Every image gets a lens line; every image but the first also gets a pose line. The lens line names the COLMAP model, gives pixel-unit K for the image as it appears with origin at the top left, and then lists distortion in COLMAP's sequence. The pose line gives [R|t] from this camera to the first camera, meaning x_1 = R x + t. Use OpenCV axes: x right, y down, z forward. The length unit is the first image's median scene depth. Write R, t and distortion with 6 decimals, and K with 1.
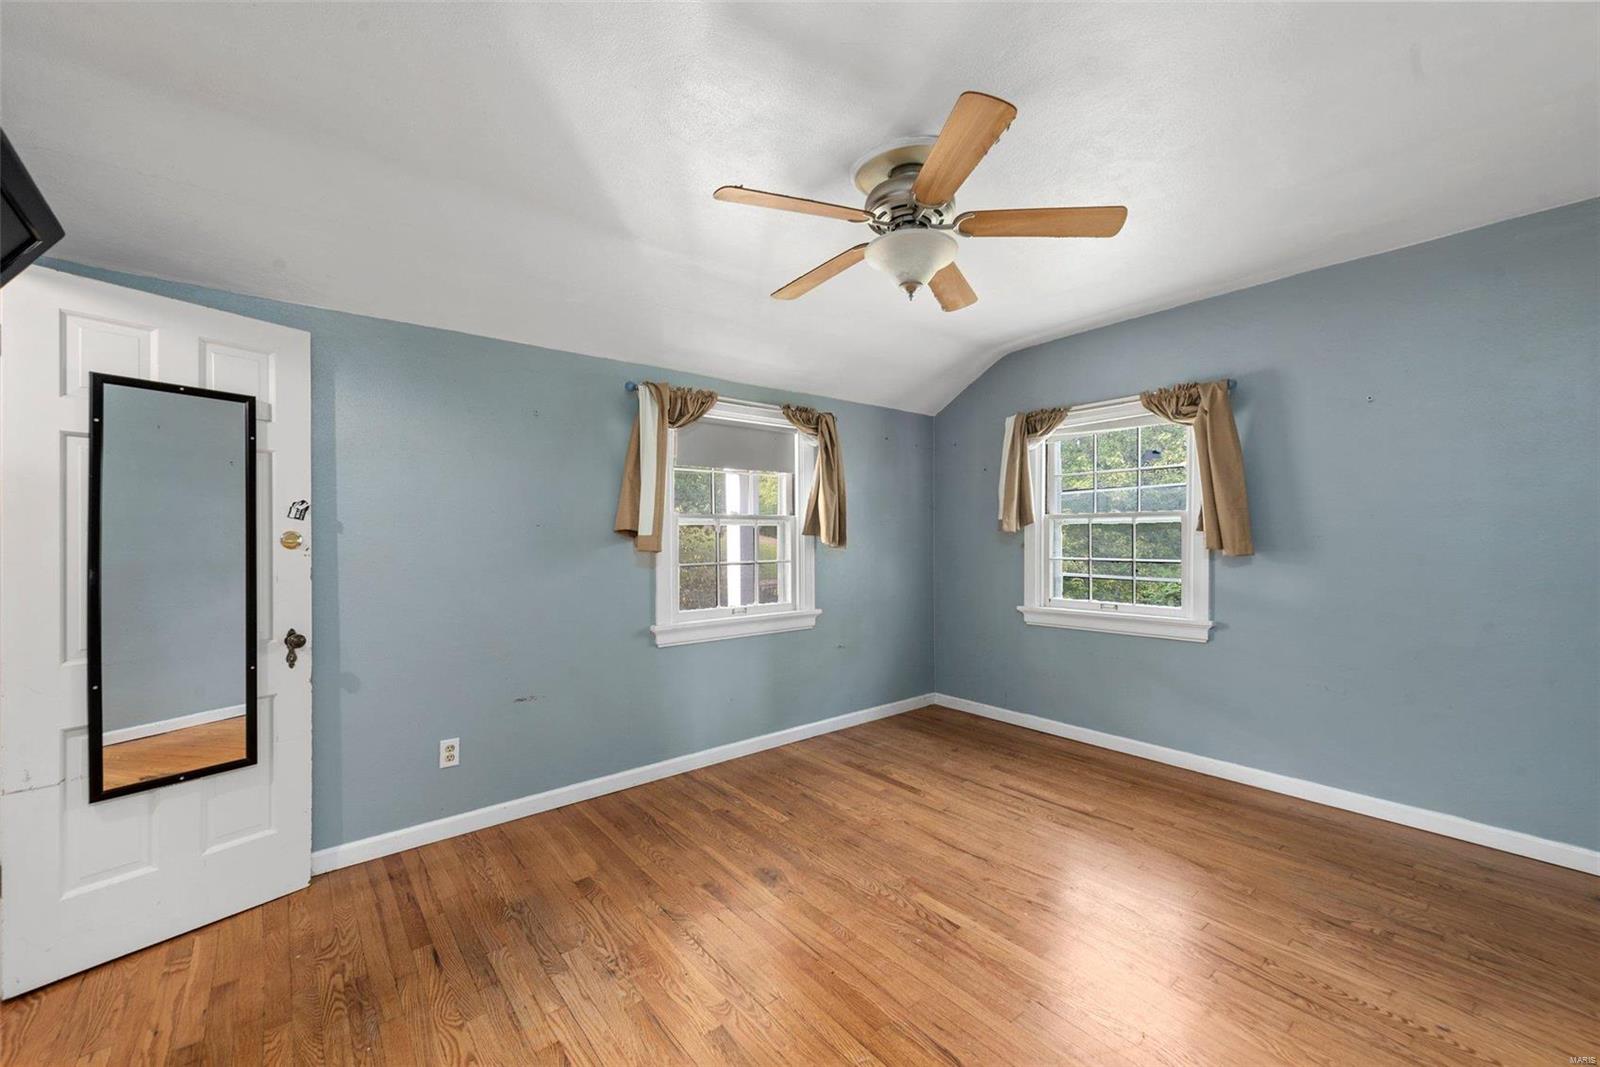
lens RADIAL K [[635.8, 0, 804.6], [0, 635.8, 541.2], [0, 0, 1]] dist [0.019148, -0.001120]
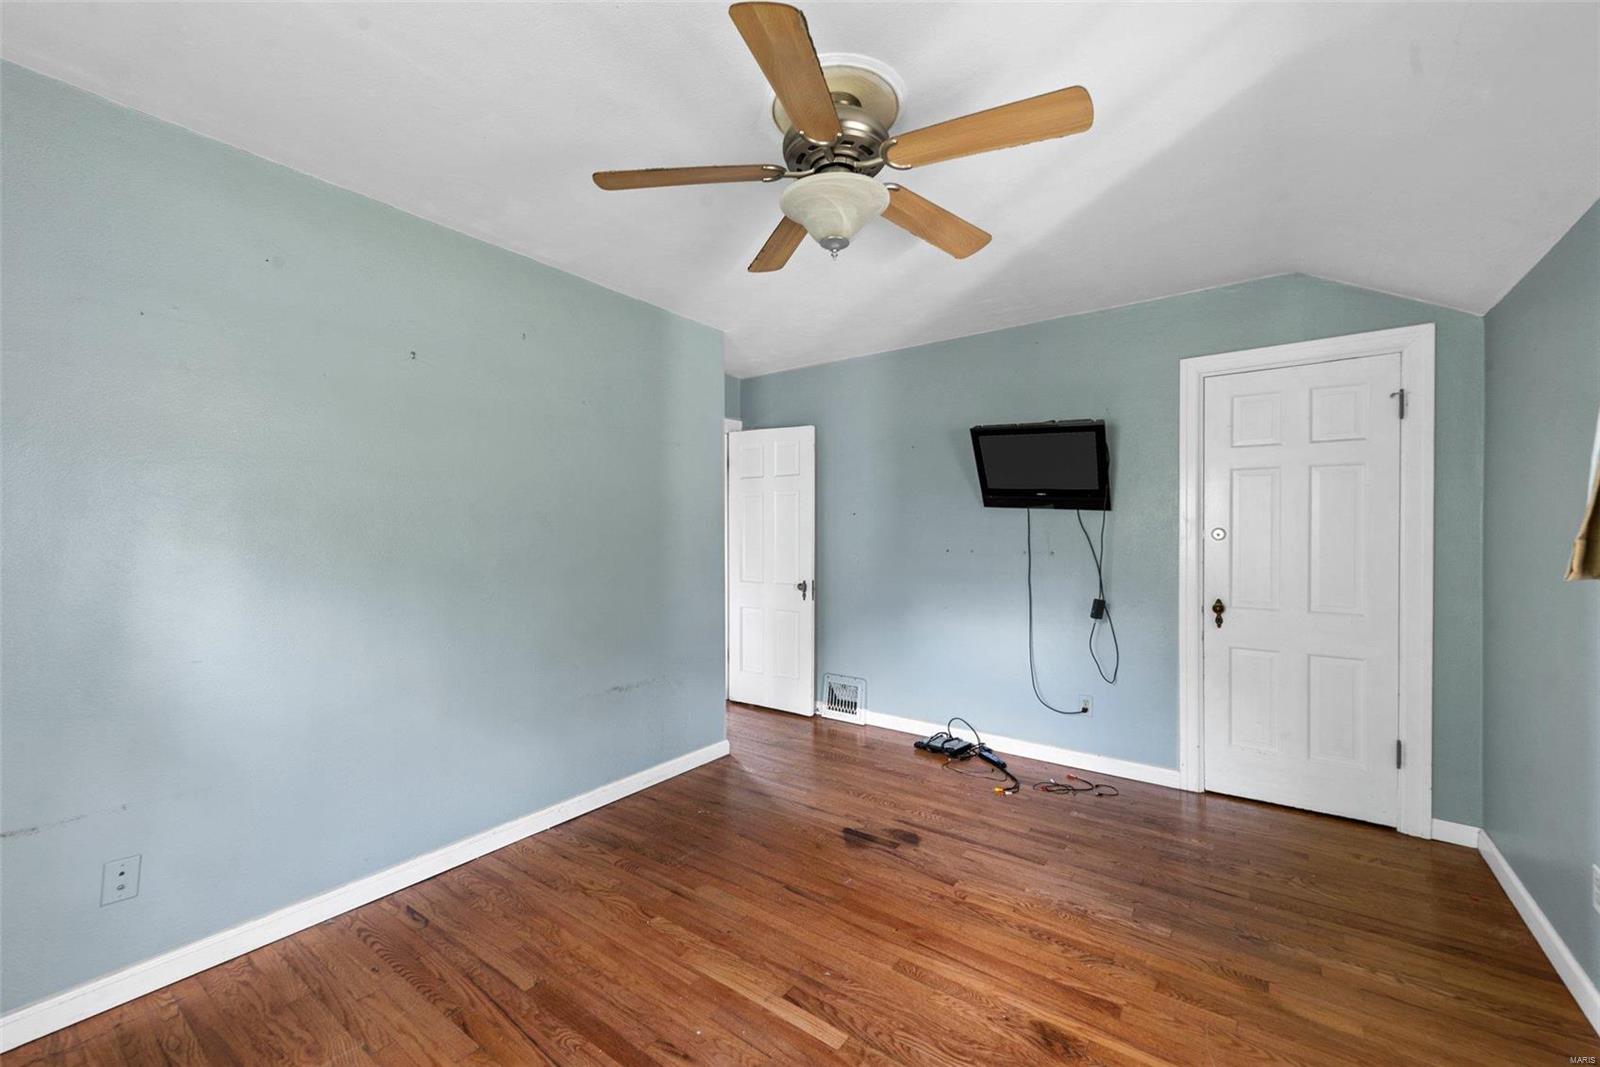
lens RADIAL K [[635.8, 0, 802.9], [0, 635.8, 540.7], [0, 0, 1]] dist [0.019148, -0.001120]
pose [[-0.970459, 0.003989, -0.241233, 0.439211], [0.006044, 0.999951, -0.007781, 0.003626], [0.241190, -0.009009, -0.970436, 1.924524]]
